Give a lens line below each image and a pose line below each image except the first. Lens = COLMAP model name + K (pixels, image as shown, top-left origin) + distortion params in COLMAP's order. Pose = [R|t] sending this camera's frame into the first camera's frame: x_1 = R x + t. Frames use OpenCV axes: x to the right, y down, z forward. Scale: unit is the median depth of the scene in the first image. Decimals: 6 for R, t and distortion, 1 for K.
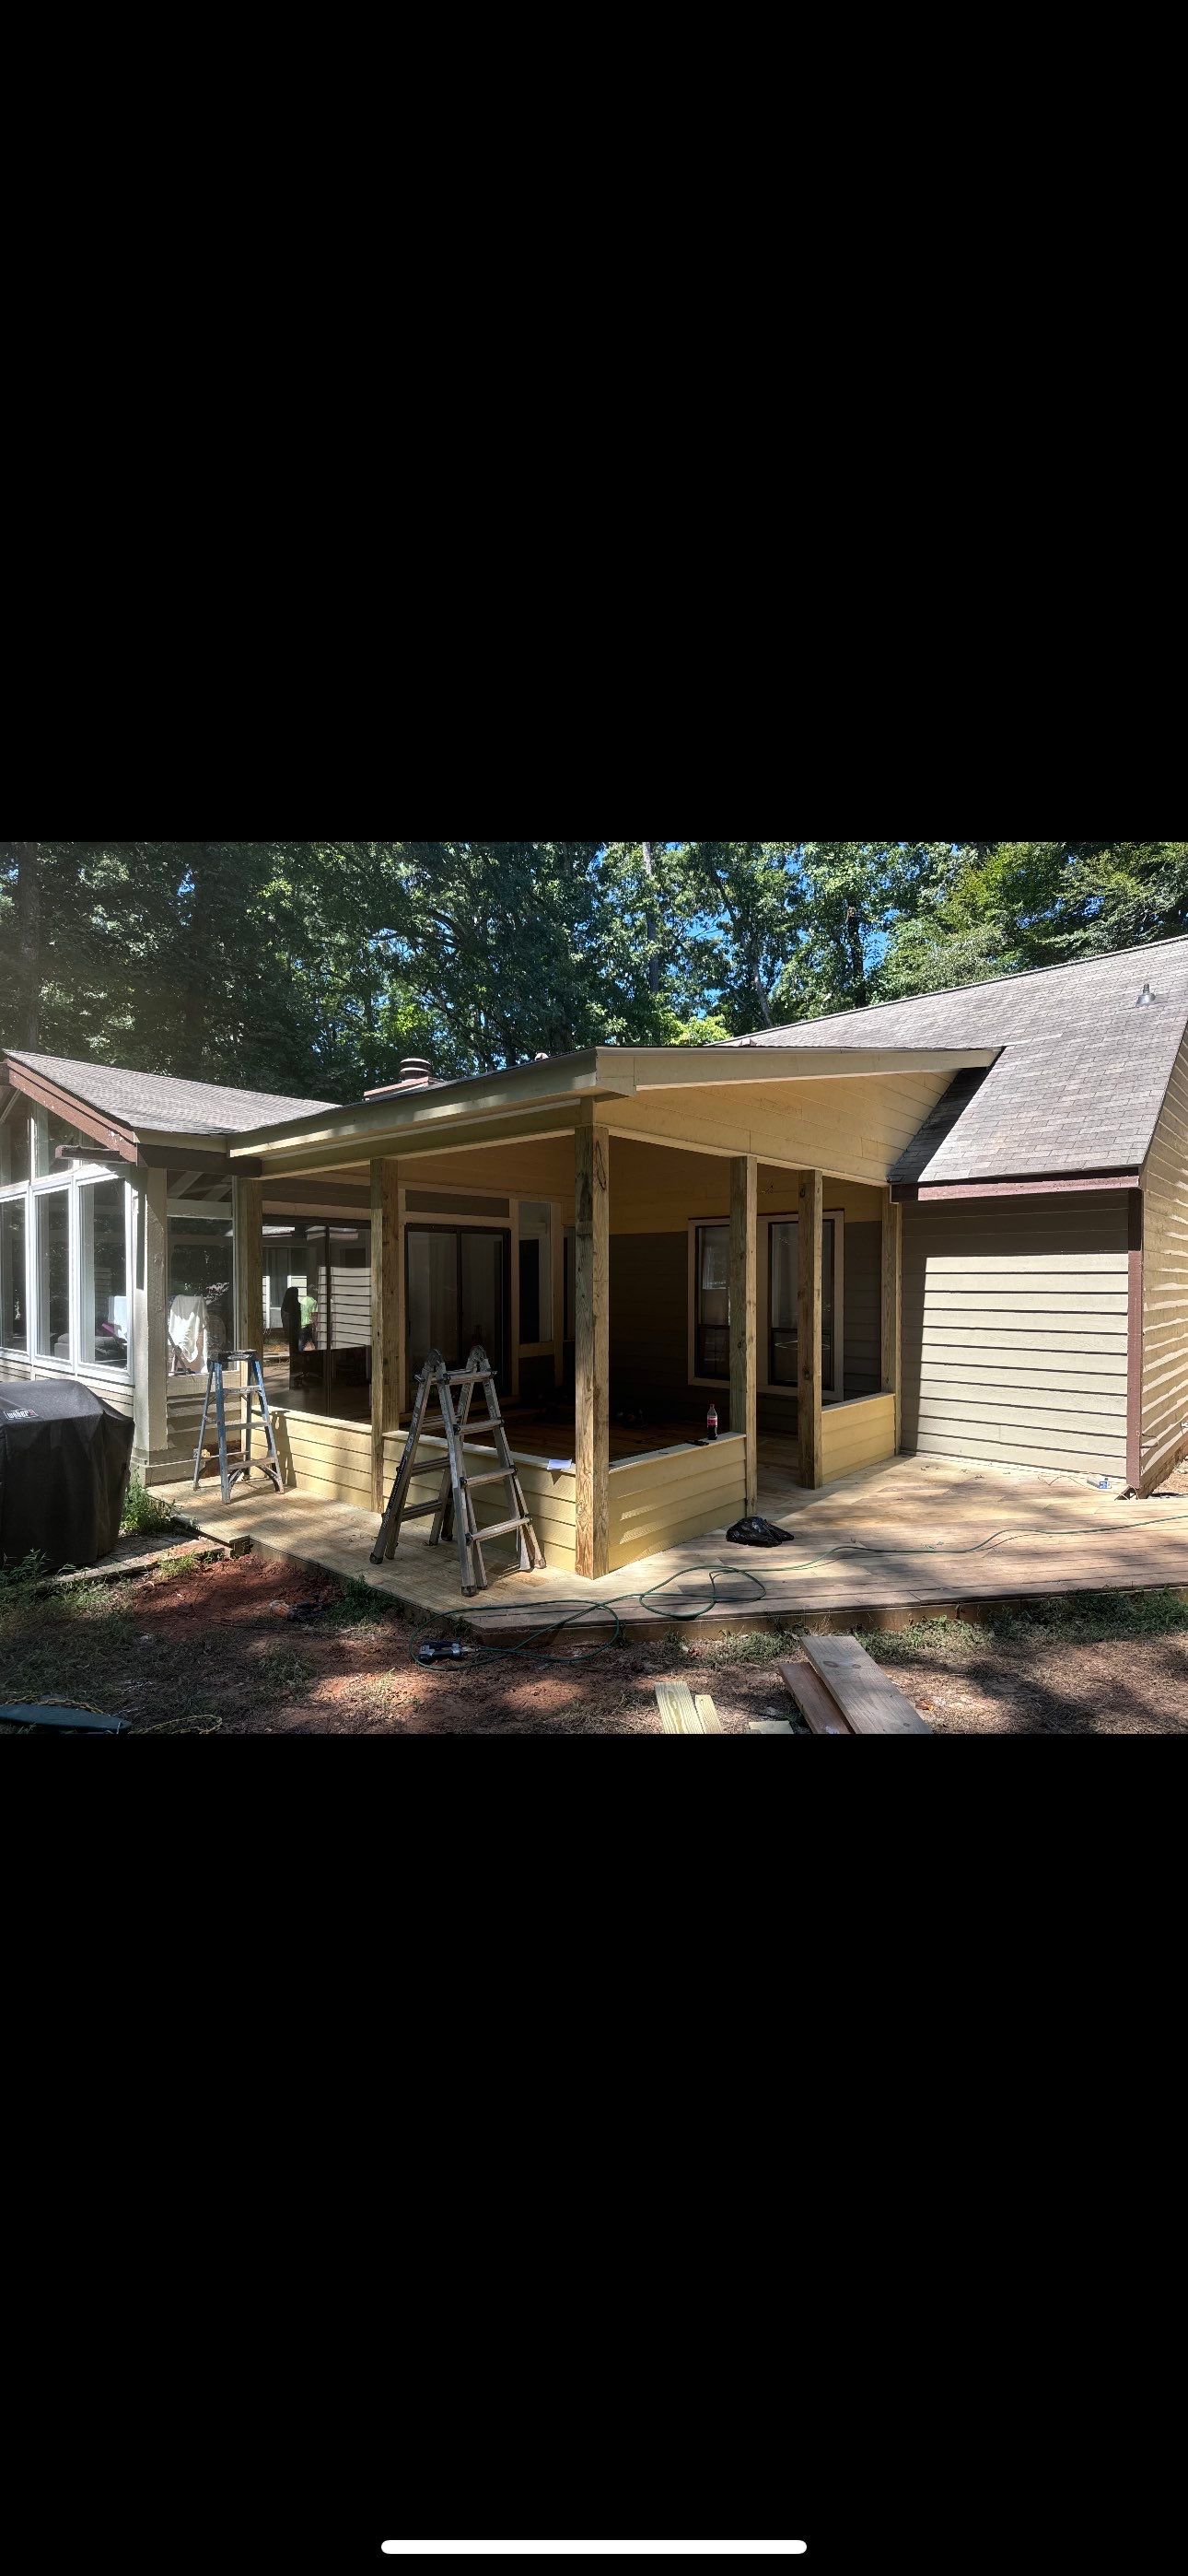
lens RADIAL K [[855.1, 0, 589.3], [0, 855.1, 1288.1], [0, 0, 1]] dist [-0.001075, -0.000099]
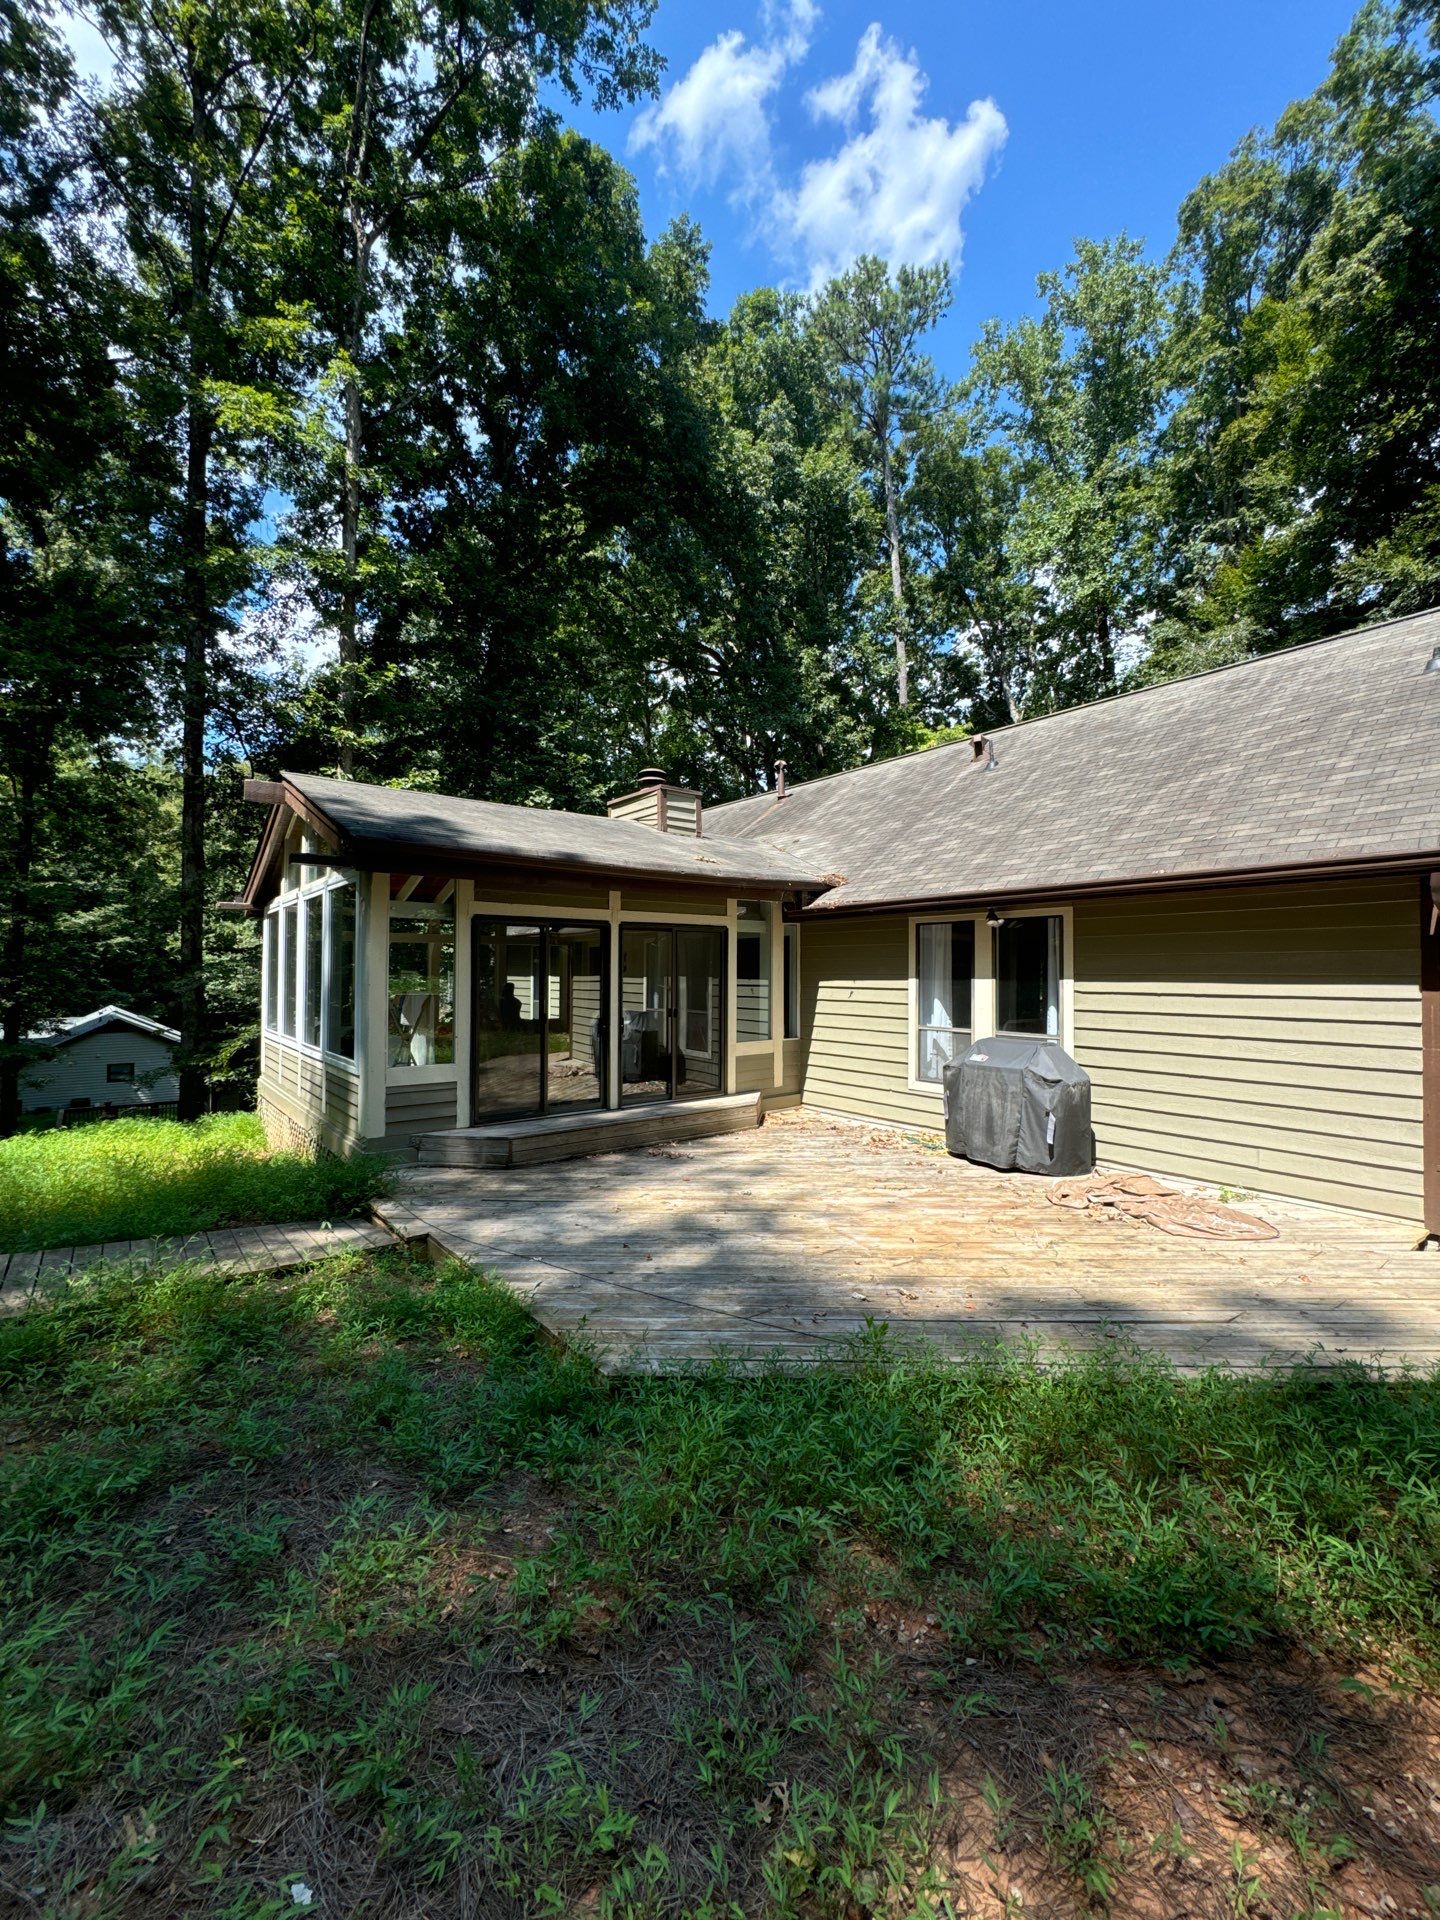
lens RADIAL K [[767.5, 0, 717.5], [0, 767.5, 957.3], [0, 0, 1]] dist [-0.005597, 0.000257]
pose [[0.983997, 0.002733, -0.178166, 0.017752], [-0.008269, 0.999506, -0.030336, -0.001878], [0.177995, 0.031324, 0.983533, 0.029271]]
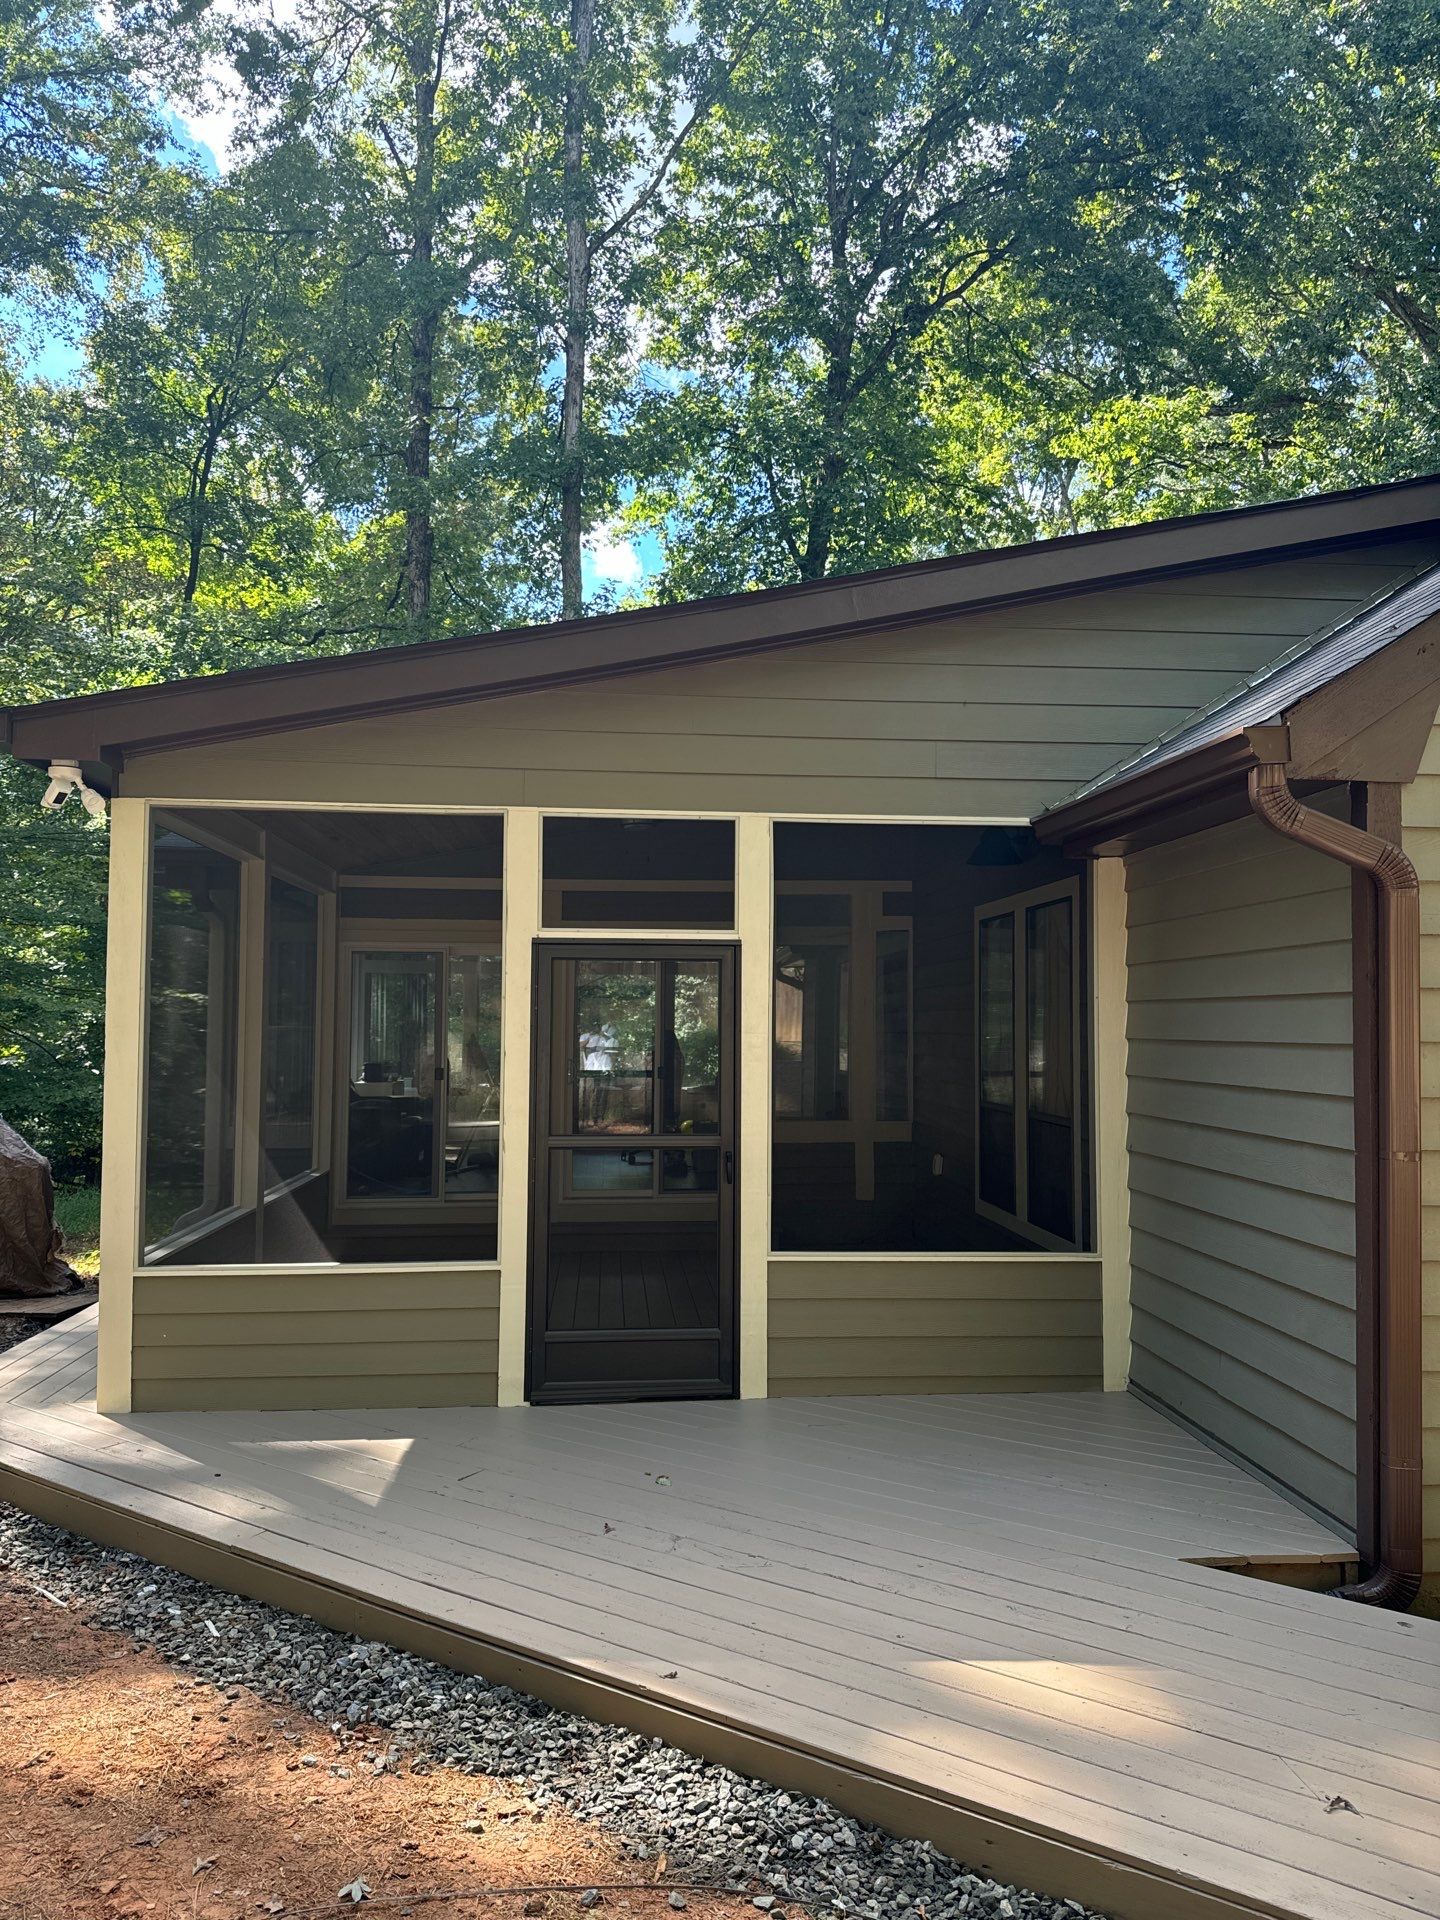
lens RADIAL K [[1358.0, 0, 725.8], [0, 1358.0, 956.1], [0, 0, 1]] dist [0.054182, -0.051634]
pose [[0.715235, -0.032406, -0.698132, 0.173294], [-0.011931, 0.998213, -0.058559, 0.000961], [0.698782, 0.050213, 0.713570, 0.072785]]
